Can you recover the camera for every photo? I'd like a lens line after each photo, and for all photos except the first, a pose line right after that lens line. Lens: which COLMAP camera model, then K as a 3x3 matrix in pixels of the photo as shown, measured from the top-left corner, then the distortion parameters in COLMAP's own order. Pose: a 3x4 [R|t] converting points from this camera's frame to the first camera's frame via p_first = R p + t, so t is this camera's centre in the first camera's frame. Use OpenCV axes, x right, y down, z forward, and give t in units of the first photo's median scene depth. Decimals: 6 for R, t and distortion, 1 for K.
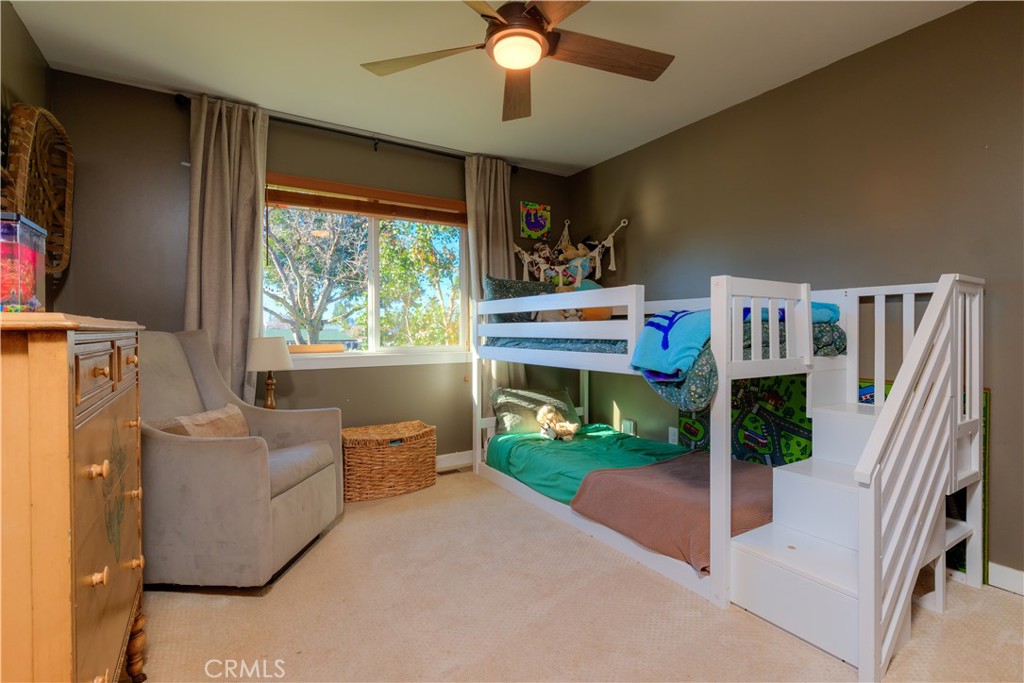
lens RADIAL K [[482.2, 0, 512.3], [0, 482.2, 340.1], [0, 0, 1]] dist [0.002066, 0.000209]
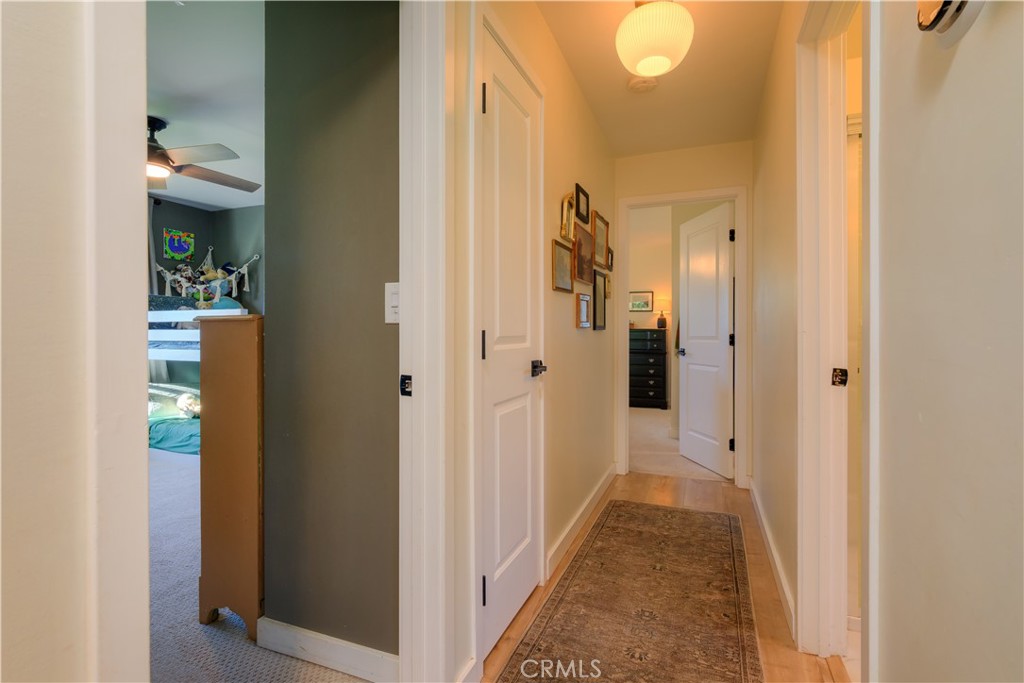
lens RADIAL K [[482.2, 0, 513.7], [0, 482.2, 337.8], [0, 0, 1]] dist [0.002066, 0.000209]
pose [[0.810736, 0.005264, 0.585388, 0.022538], [-0.002953, 0.999984, -0.004902, -0.009684], [-0.585404, 0.002245, 0.810738, -0.526519]]
